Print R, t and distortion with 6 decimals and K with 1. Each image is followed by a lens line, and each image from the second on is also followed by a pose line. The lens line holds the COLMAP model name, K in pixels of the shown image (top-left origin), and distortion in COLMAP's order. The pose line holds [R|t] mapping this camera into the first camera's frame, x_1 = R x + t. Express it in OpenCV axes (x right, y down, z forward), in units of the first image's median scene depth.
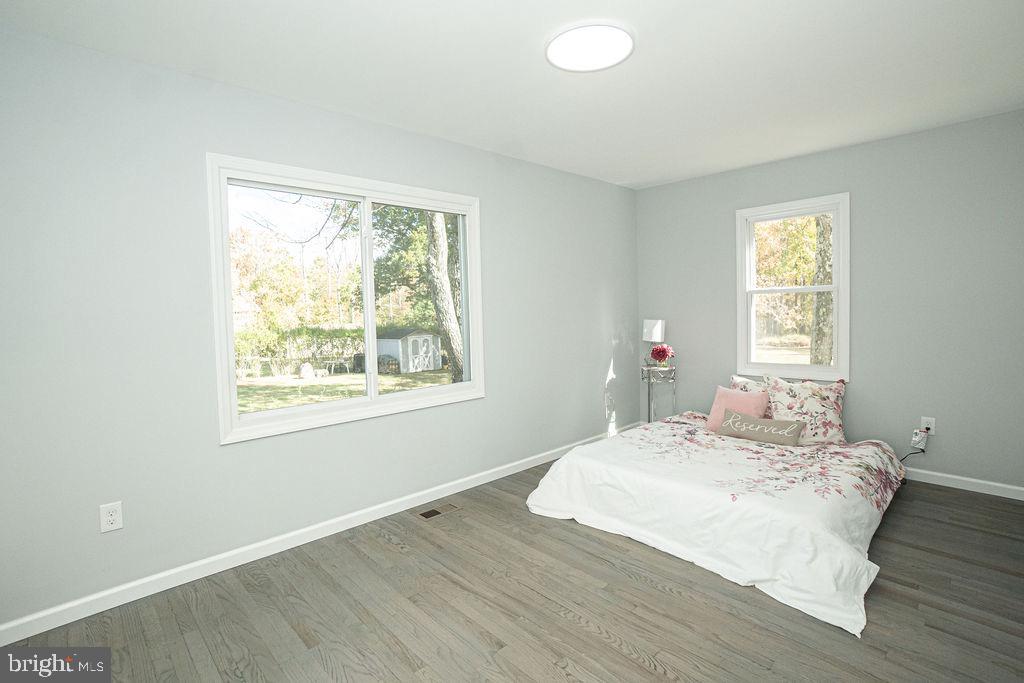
lens RADIAL K [[505.4, 0, 502.7], [0, 505.4, 335.0], [0, 0, 1]] dist [-0.022016, 0.001338]
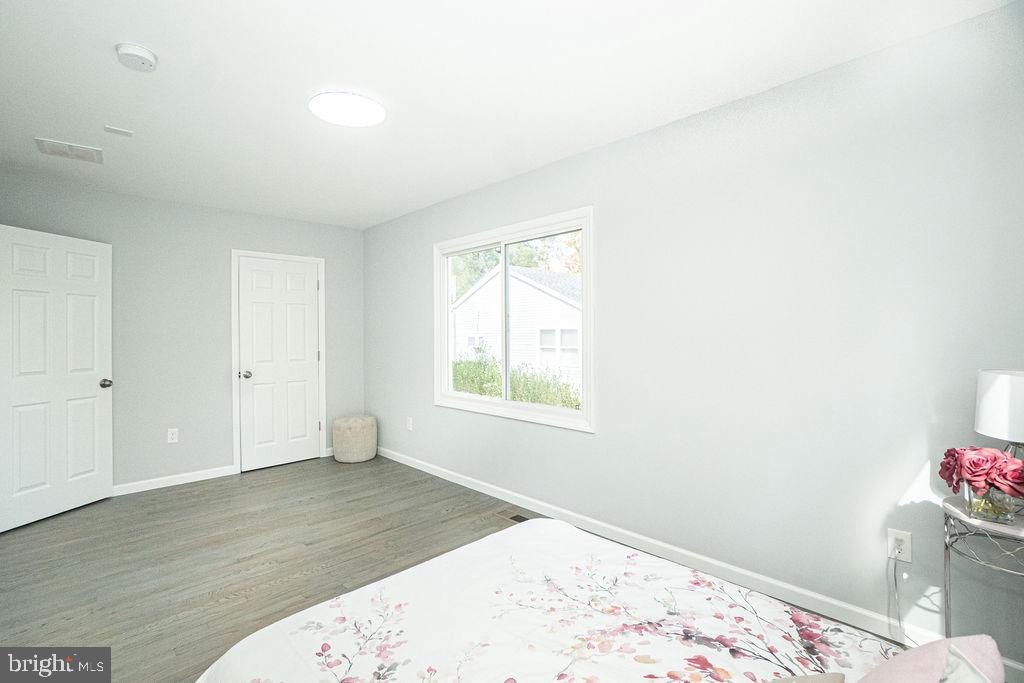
lens RADIAL K [[468.7, 0, 523.1], [0, 468.7, 328.5], [0, 0, 1]] dist [-0.068802, 0.026266]
pose [[0.024214, 0.013019, -0.999622, 1.037200], [-0.048696, 0.998744, 0.011828, -0.091209], [0.998520, 0.048391, 0.024817, 1.137776]]
